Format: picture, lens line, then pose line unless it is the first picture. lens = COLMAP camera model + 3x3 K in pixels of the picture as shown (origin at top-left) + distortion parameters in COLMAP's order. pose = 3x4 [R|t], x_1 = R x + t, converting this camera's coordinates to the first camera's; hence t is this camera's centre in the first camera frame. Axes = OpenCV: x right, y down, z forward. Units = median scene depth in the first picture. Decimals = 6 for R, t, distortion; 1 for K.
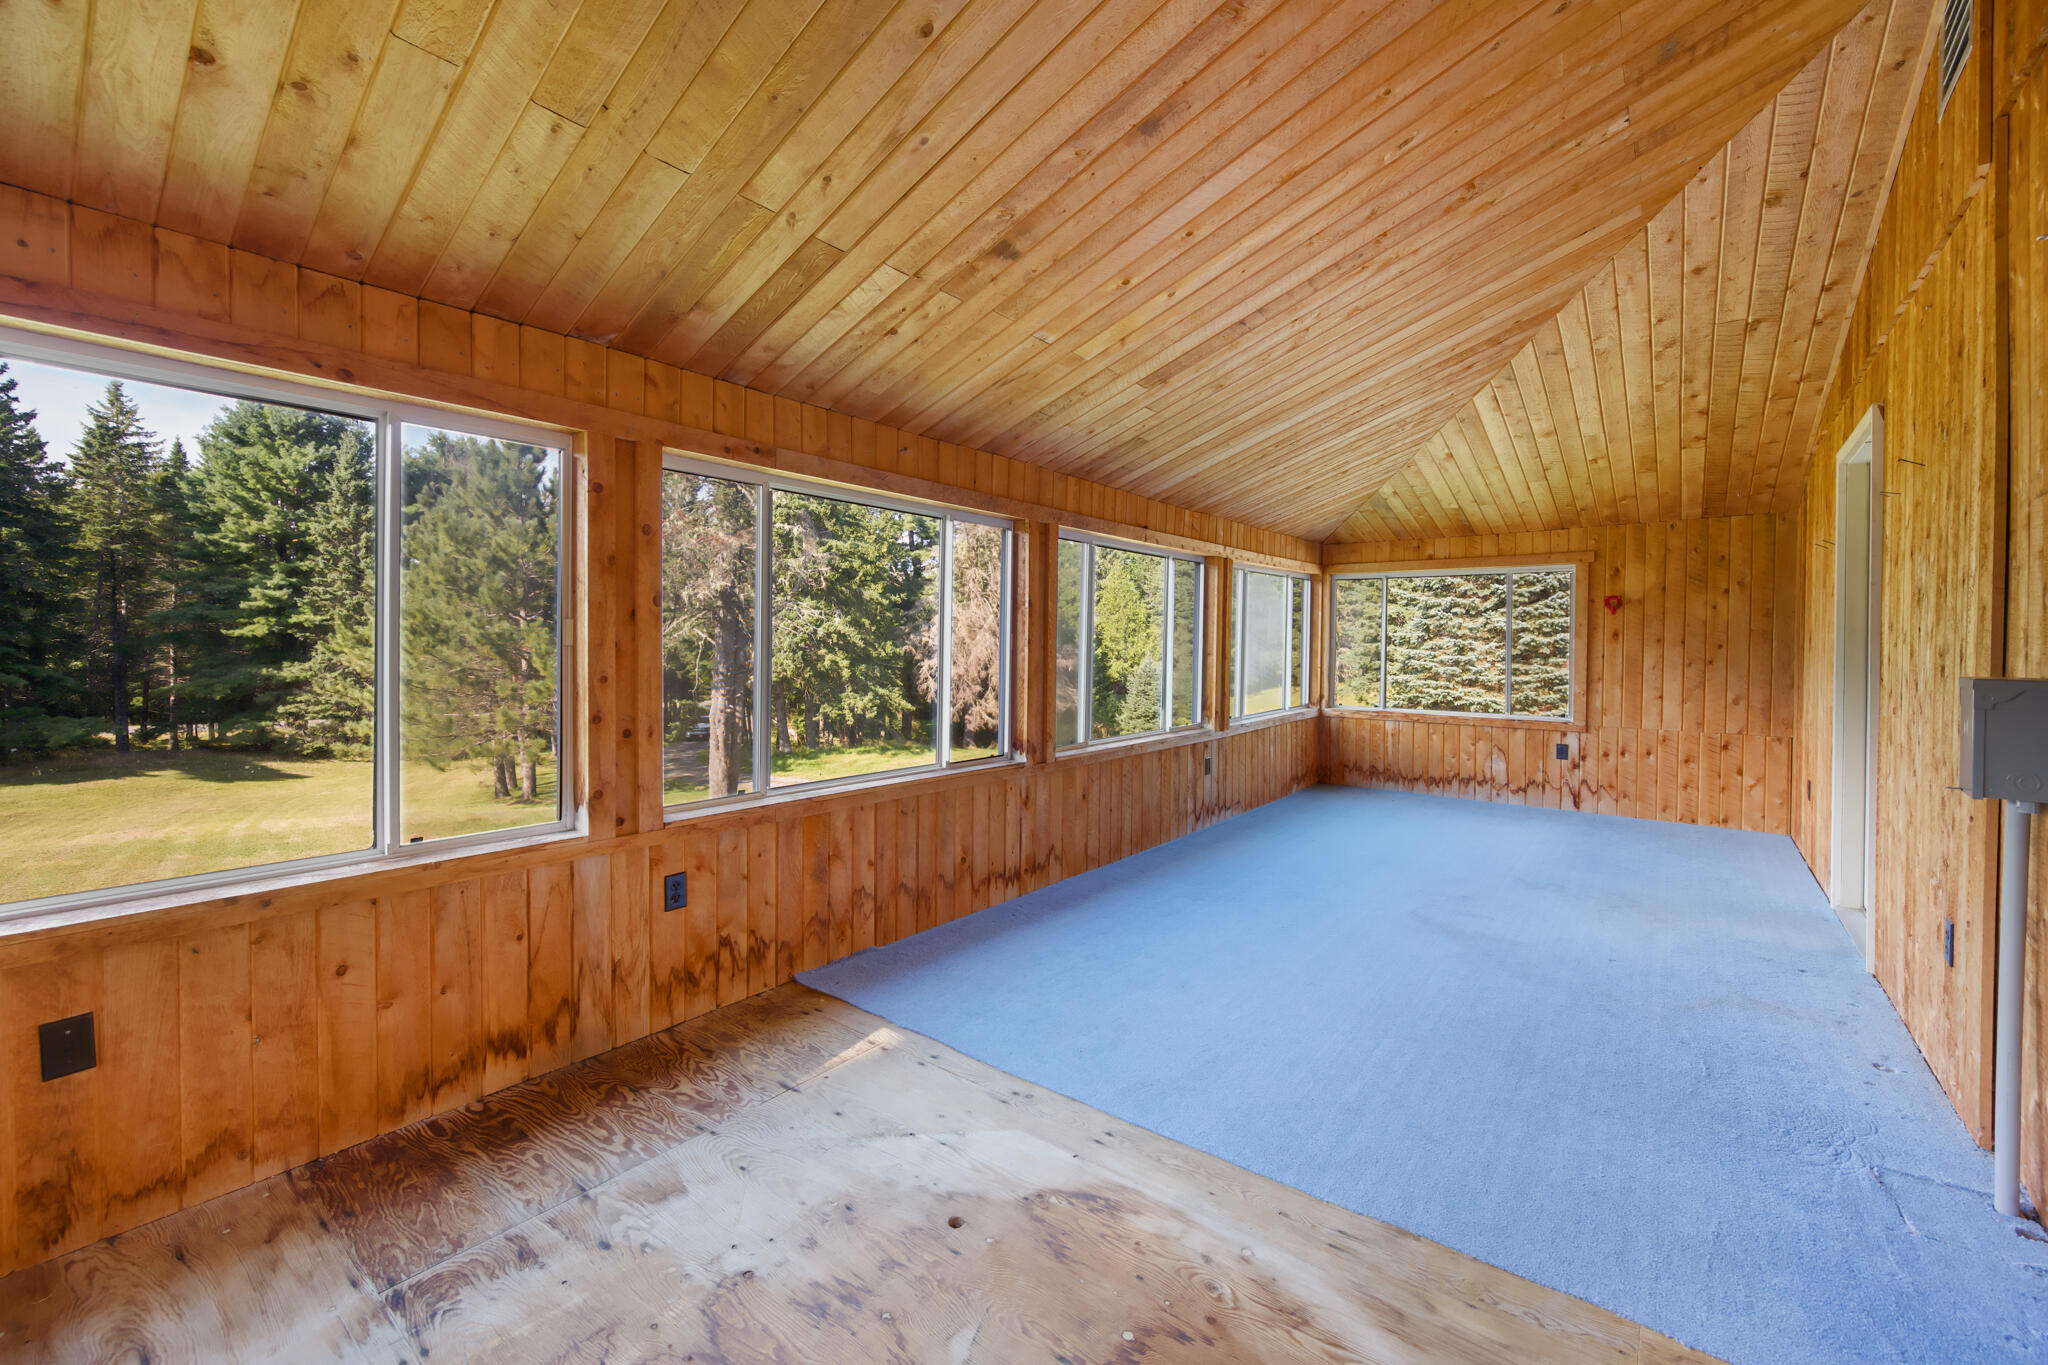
lens RADIAL K [[826.1, 0, 1017.7], [0, 826.1, 654.8], [0, 0, 1]] dist [-0.000668, -0.000127]
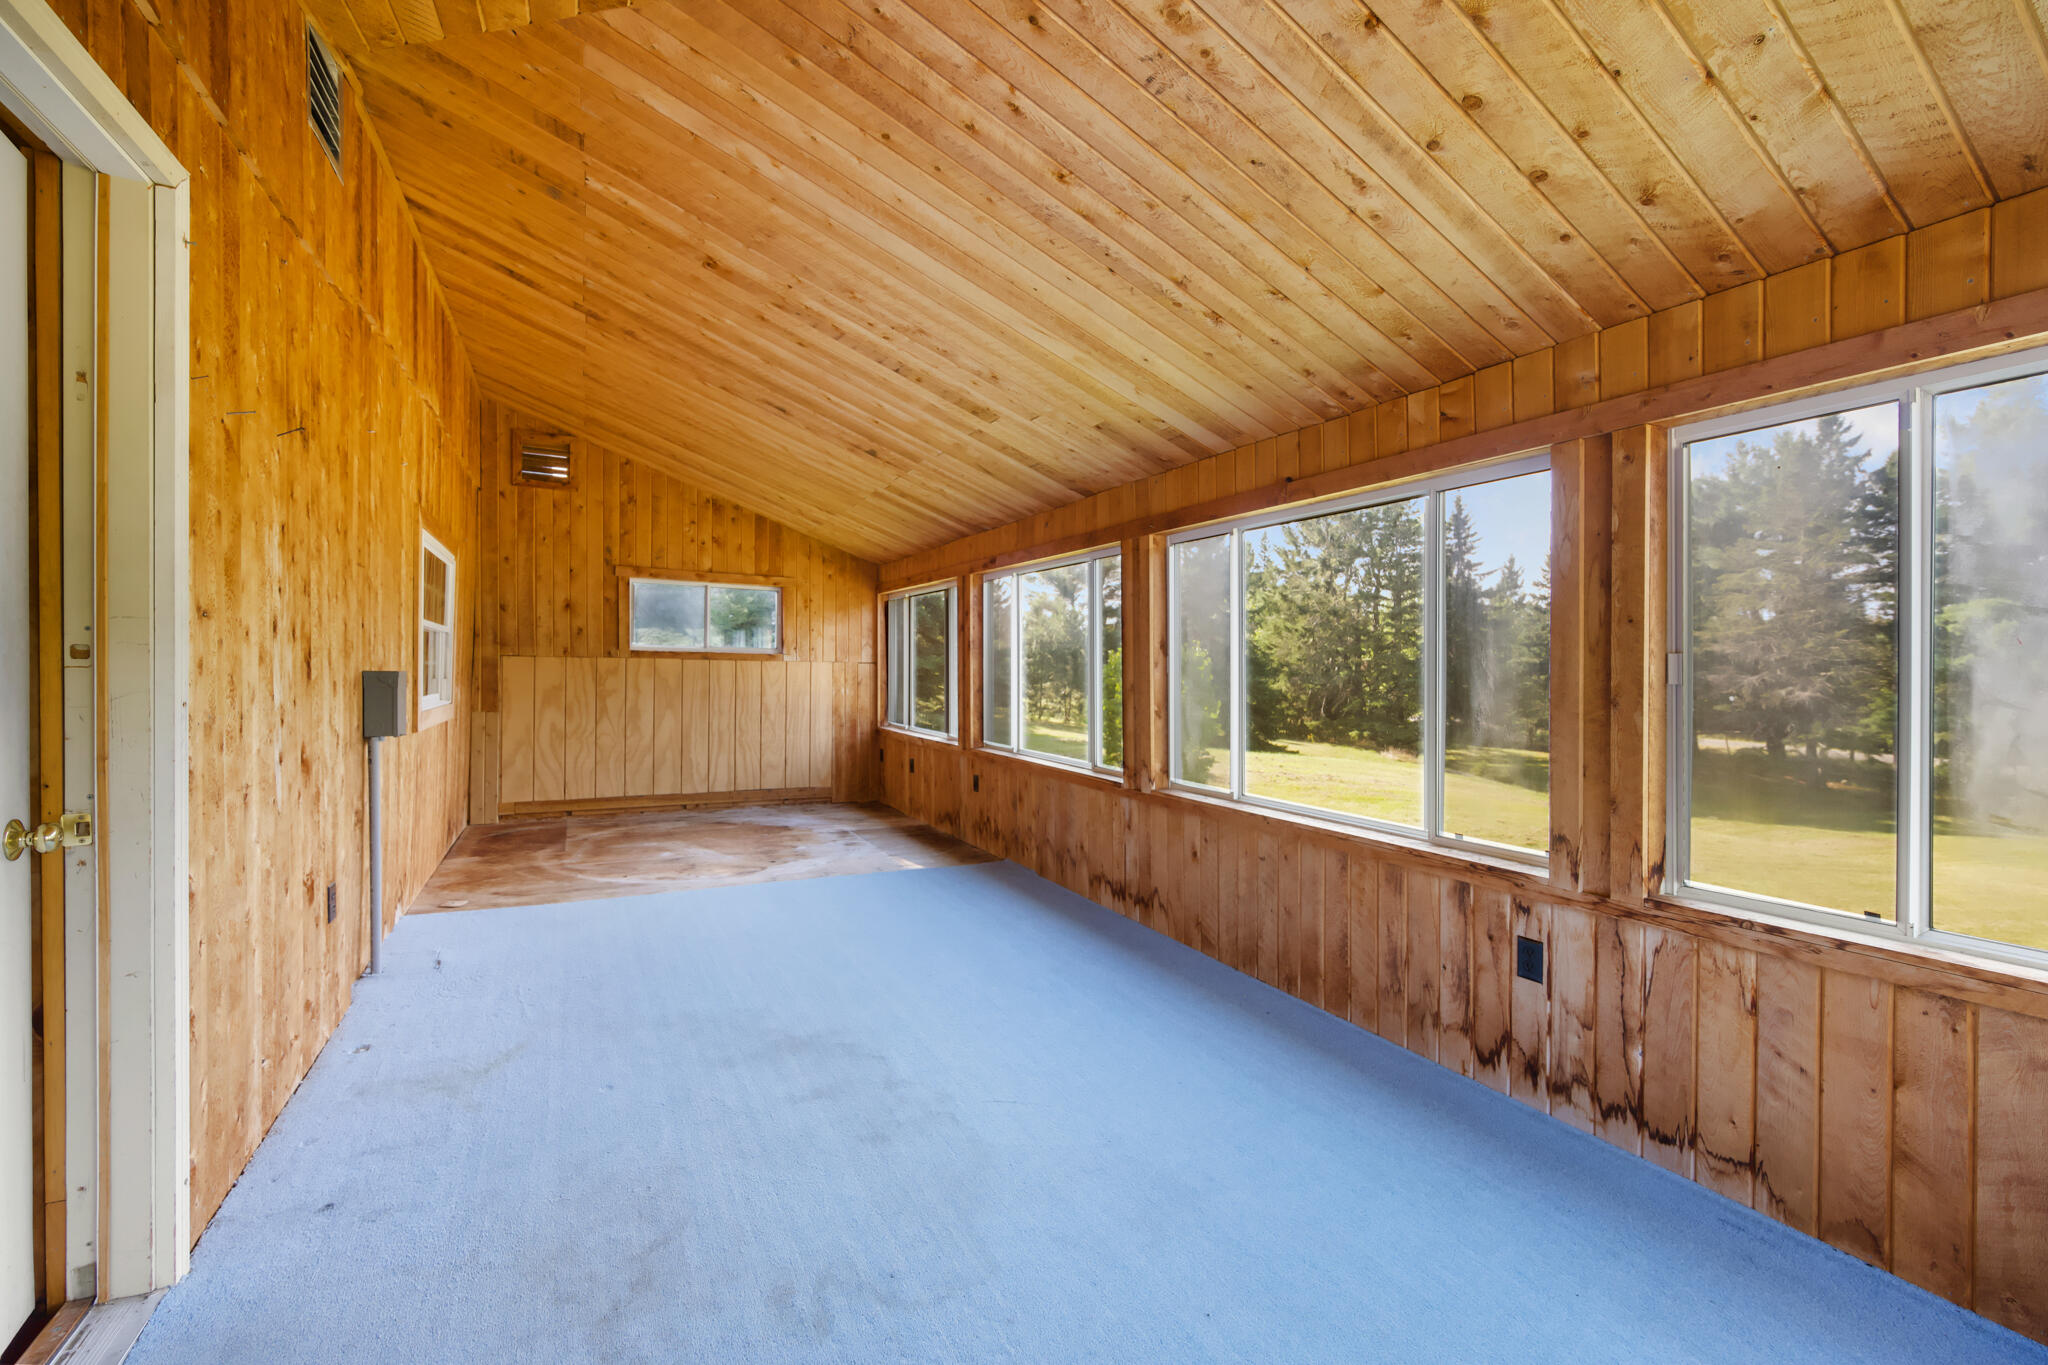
lens RADIAL K [[826.1, 0, 1017.7], [0, 826.1, 654.8], [0, 0, 1]] dist [-0.000668, -0.000127]
pose [[-0.393843, -0.009059, -0.919133, 0.923637], [-0.011834, 0.999919, -0.004785, -0.017518], [0.919102, 0.008992, -0.393918, 1.201928]]
